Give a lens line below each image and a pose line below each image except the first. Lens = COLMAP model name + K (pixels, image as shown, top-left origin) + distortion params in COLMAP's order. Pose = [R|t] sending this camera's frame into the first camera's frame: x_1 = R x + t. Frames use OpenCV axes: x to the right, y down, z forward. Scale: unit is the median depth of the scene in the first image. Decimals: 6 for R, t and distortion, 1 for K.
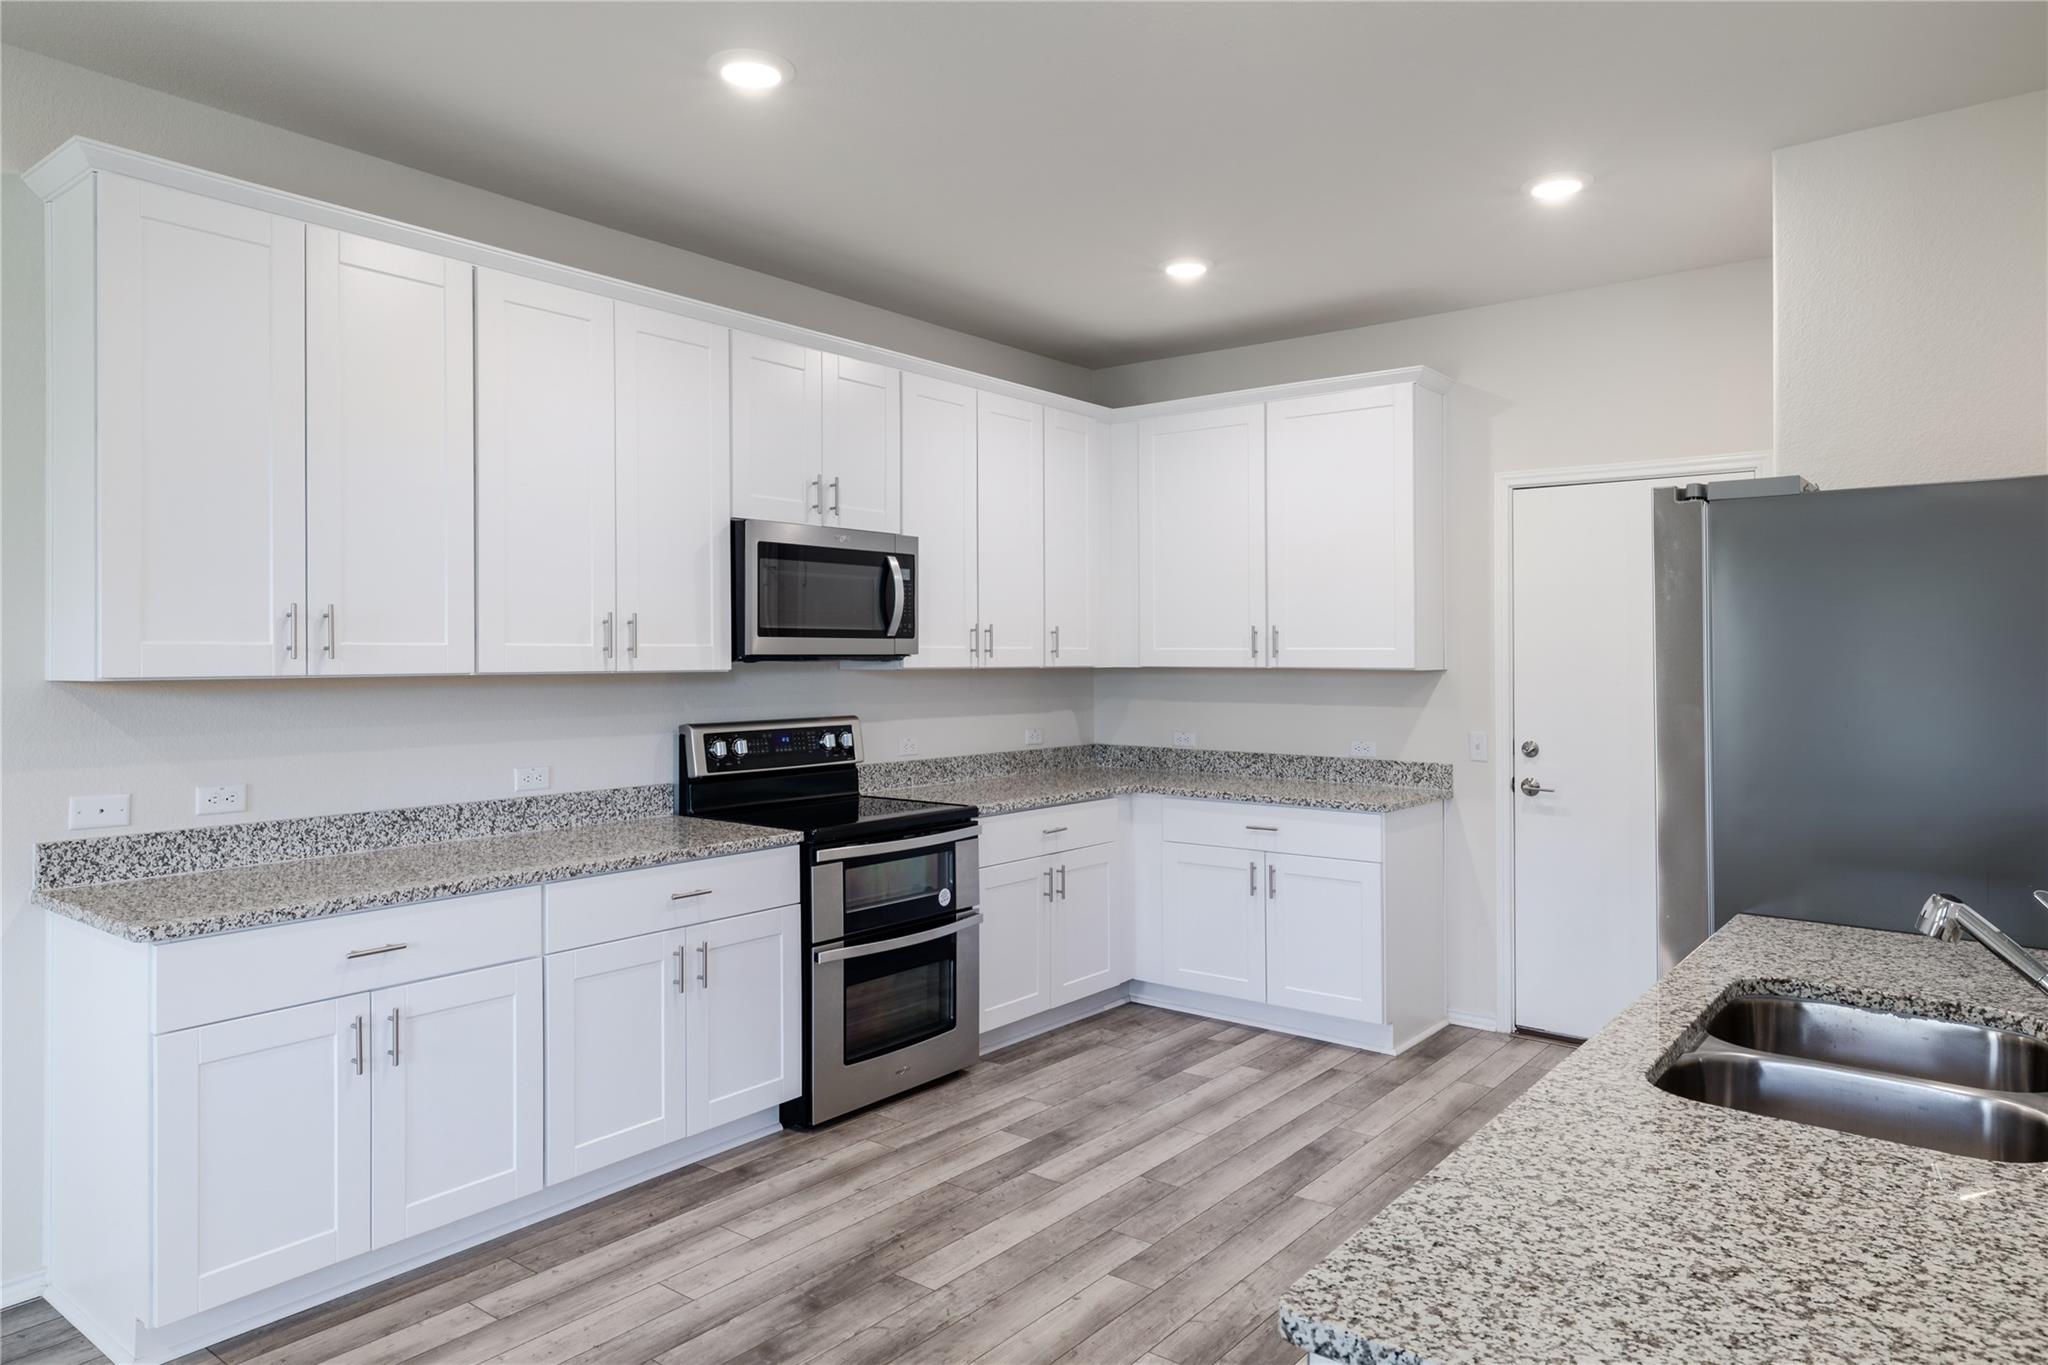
lens RADIAL K [[1318.9, 0, 1024.0], [0, 1318.9, 682.5], [0, 0, 1]] dist [0.030518, -0.000971]
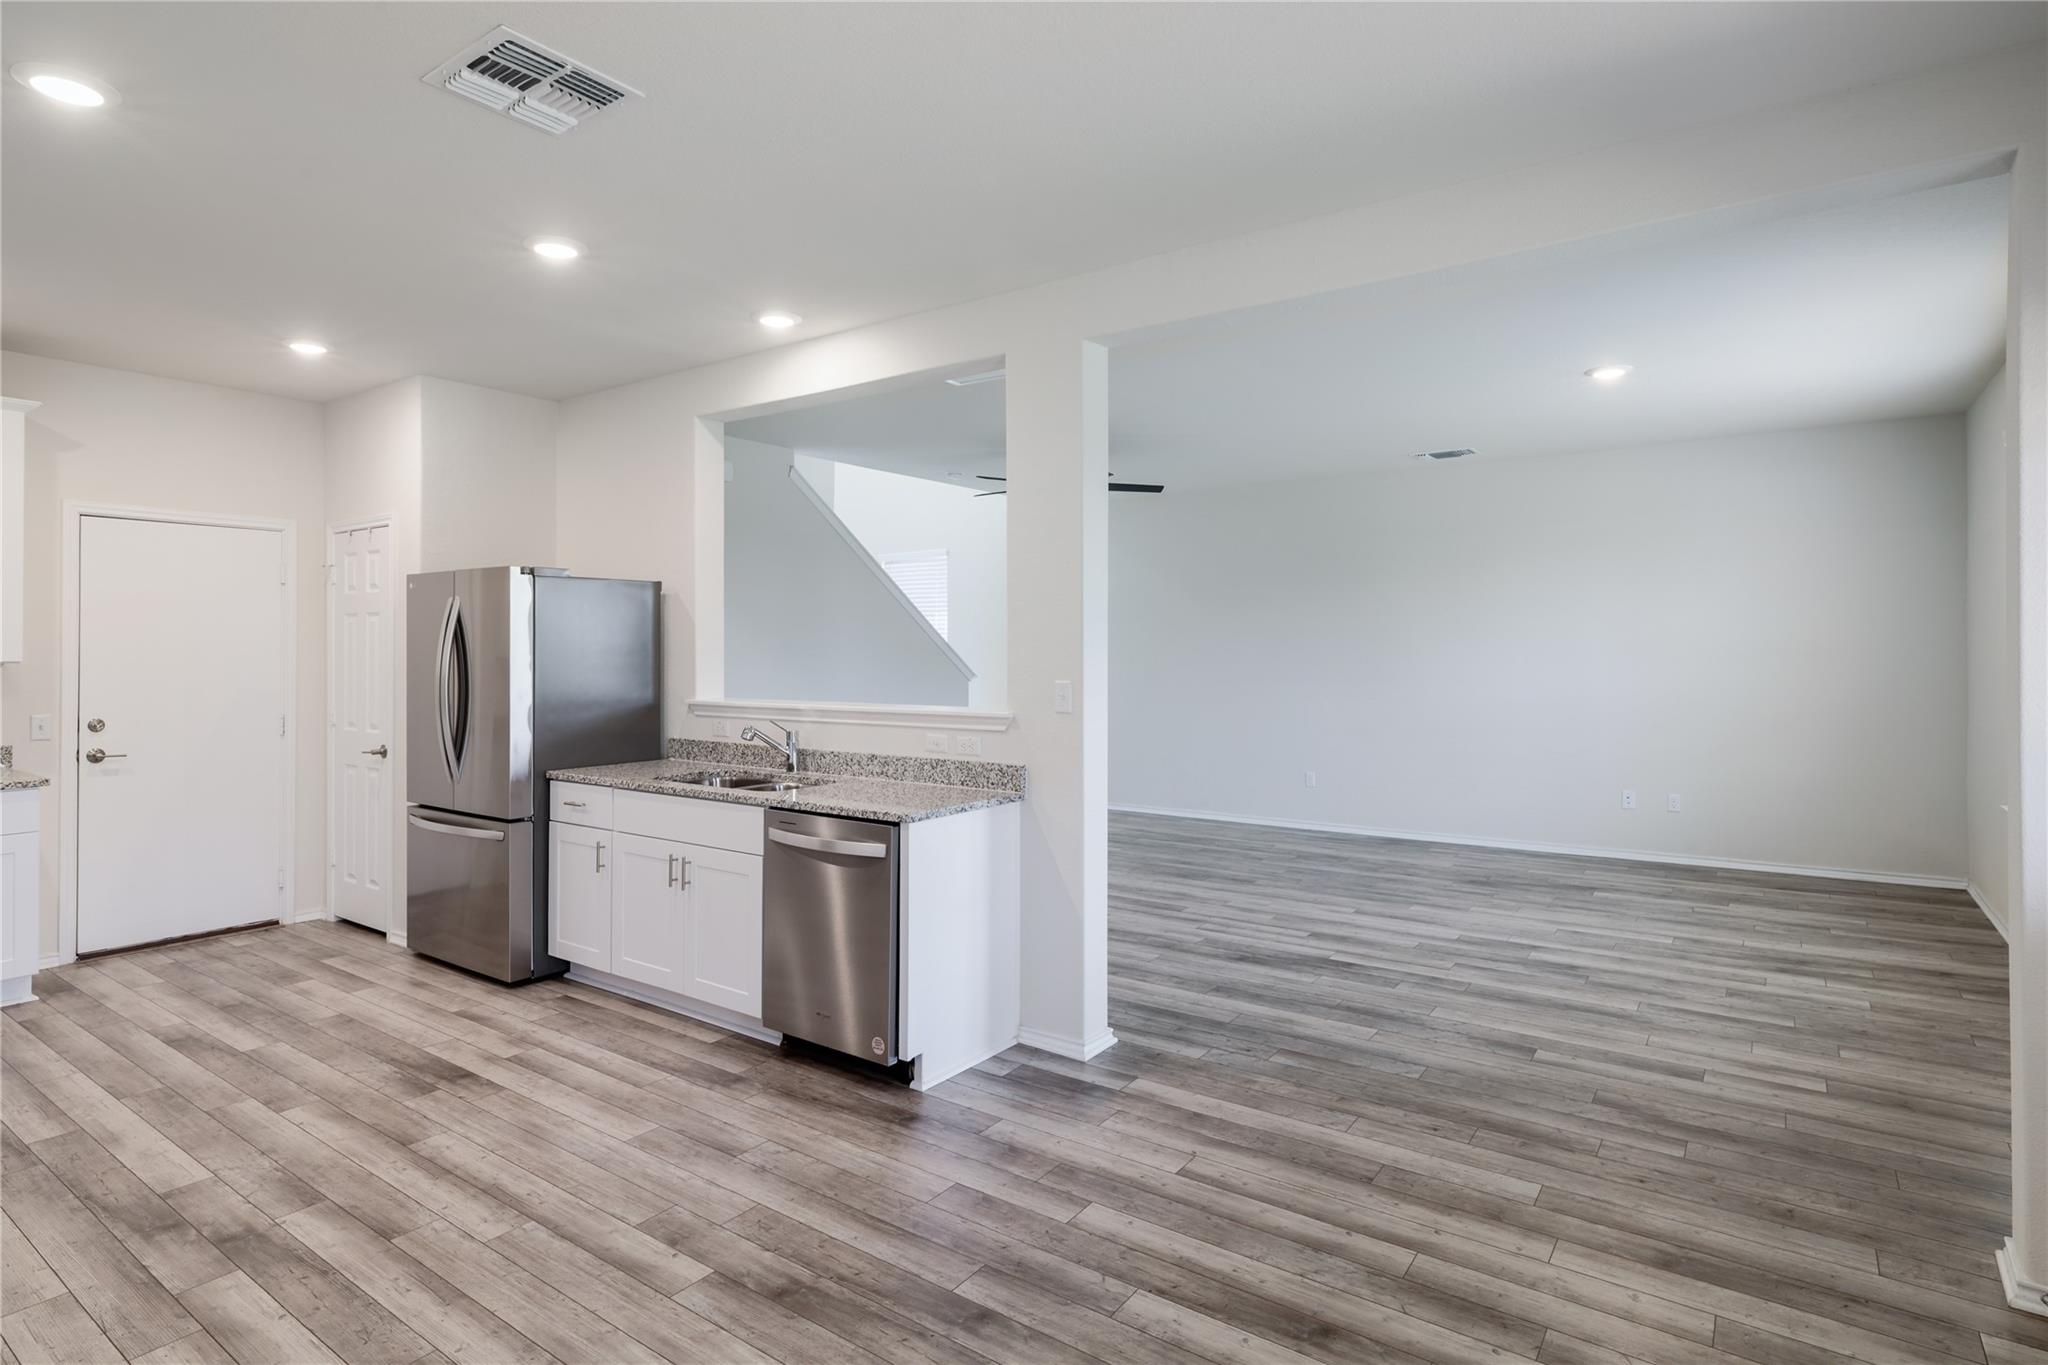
lens RADIAL K [[1050.2, 0, 1018.3], [0, 1050.2, 642.7], [0, 0, 1]] dist [-0.003628, 0.001695]
pose [[-0.052500, 0.006078, 0.998602, -0.874645], [0.022834, 0.999727, -0.004884, -0.003338], [-0.998360, 0.022545, -0.052625, 0.257668]]
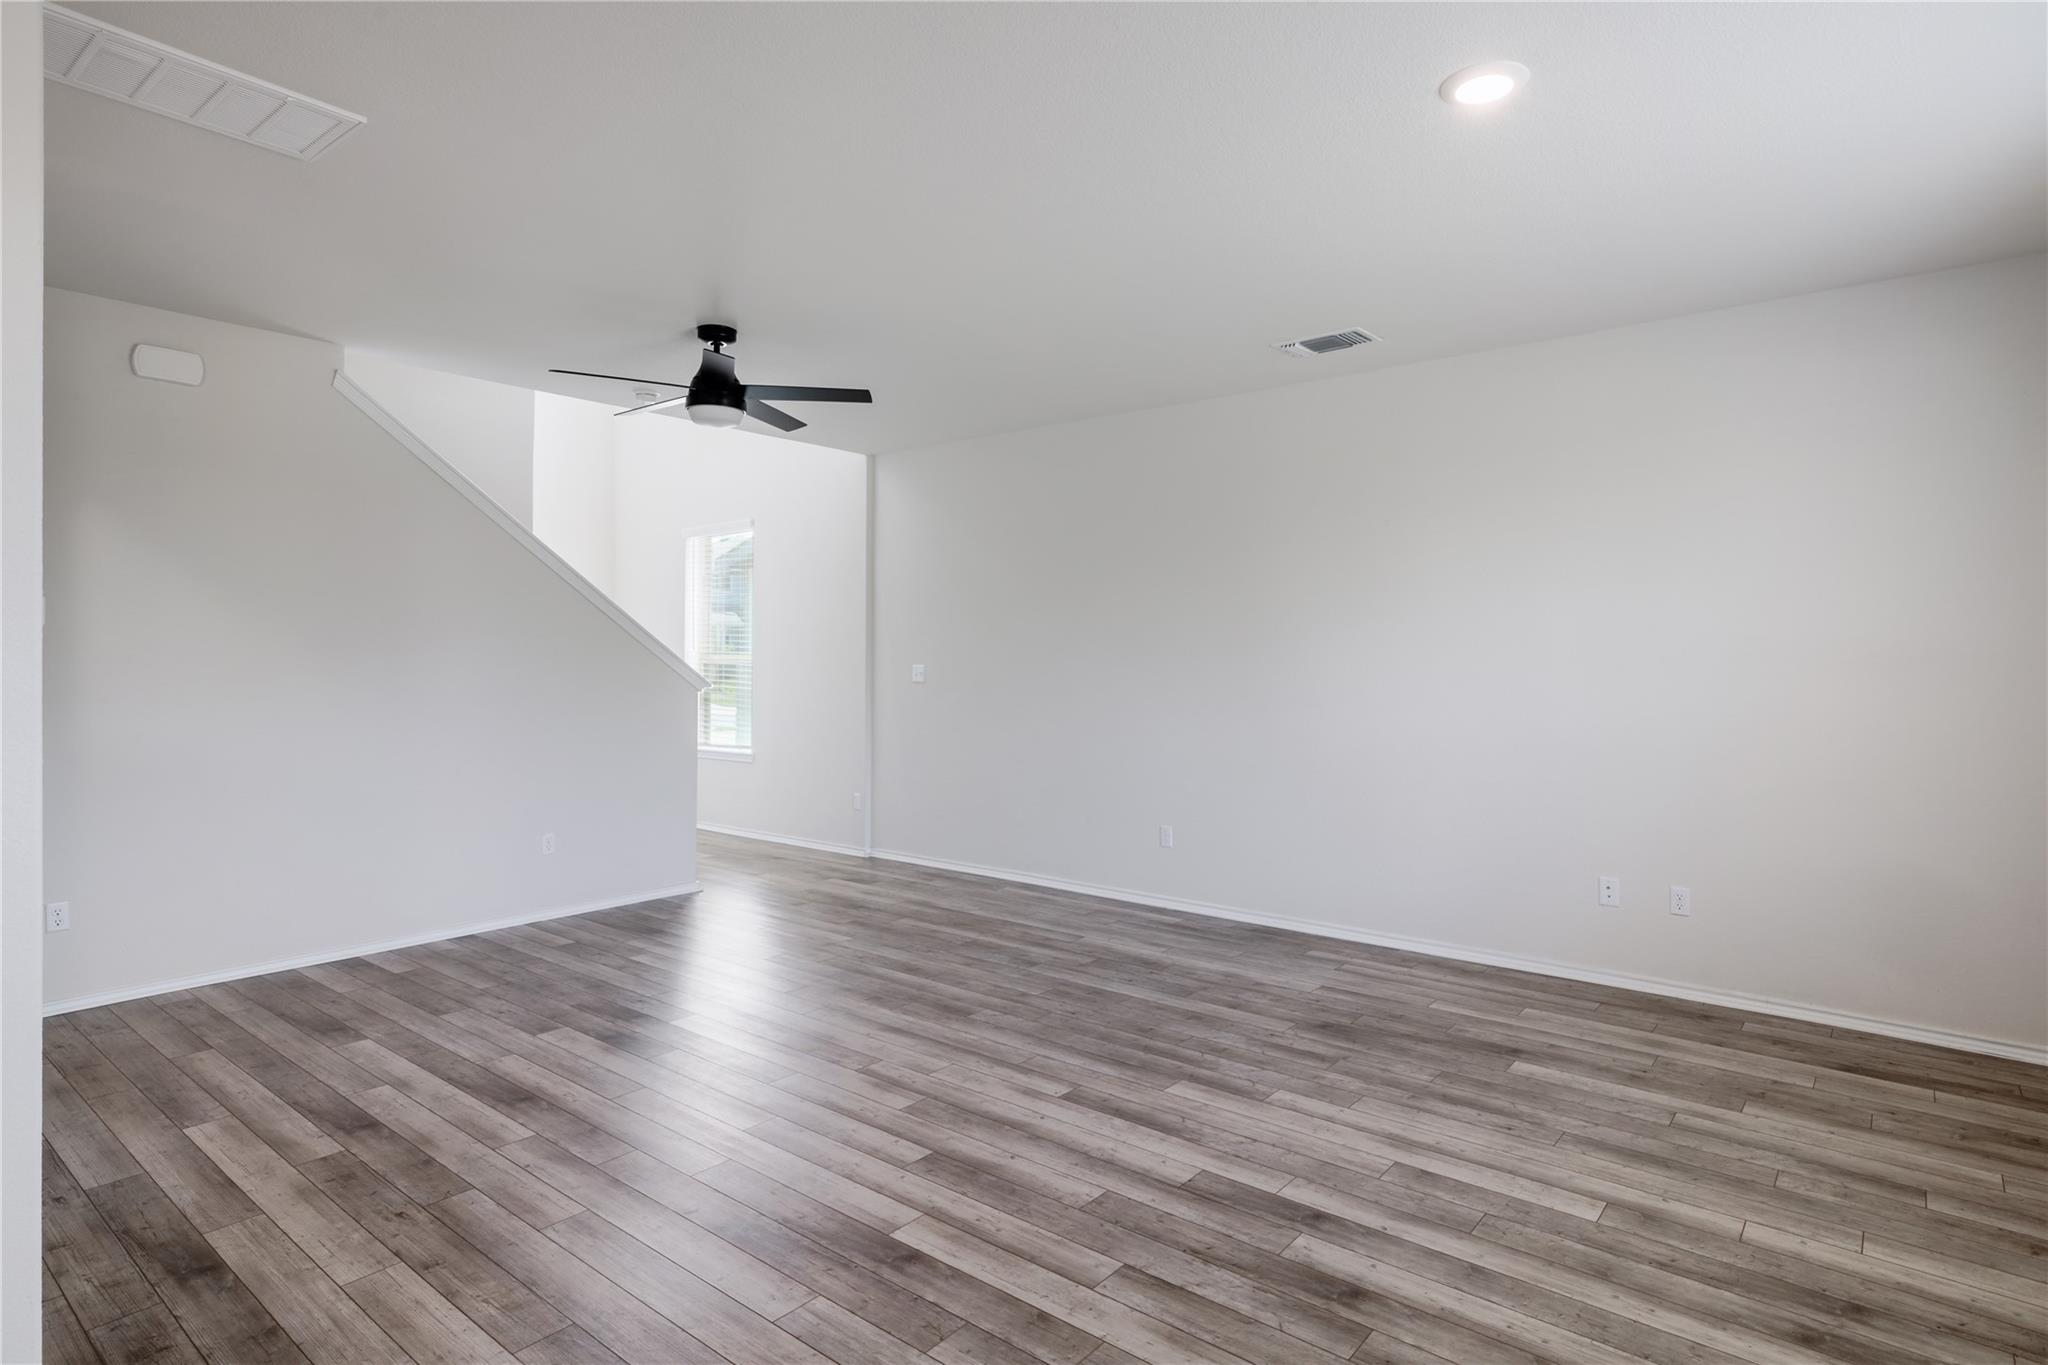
lens RADIAL K [[1093.4, 0, 1011.8], [0, 1093.4, 666.0], [0, 0, 1]] dist [0.004676, 0.000550]
pose [[0.013552, -0.007961, 0.999876, -0.273116], [0.016556, 0.999833, 0.007736, 0.024670], [-0.999771, 0.016449, 0.013682, -0.288682]]
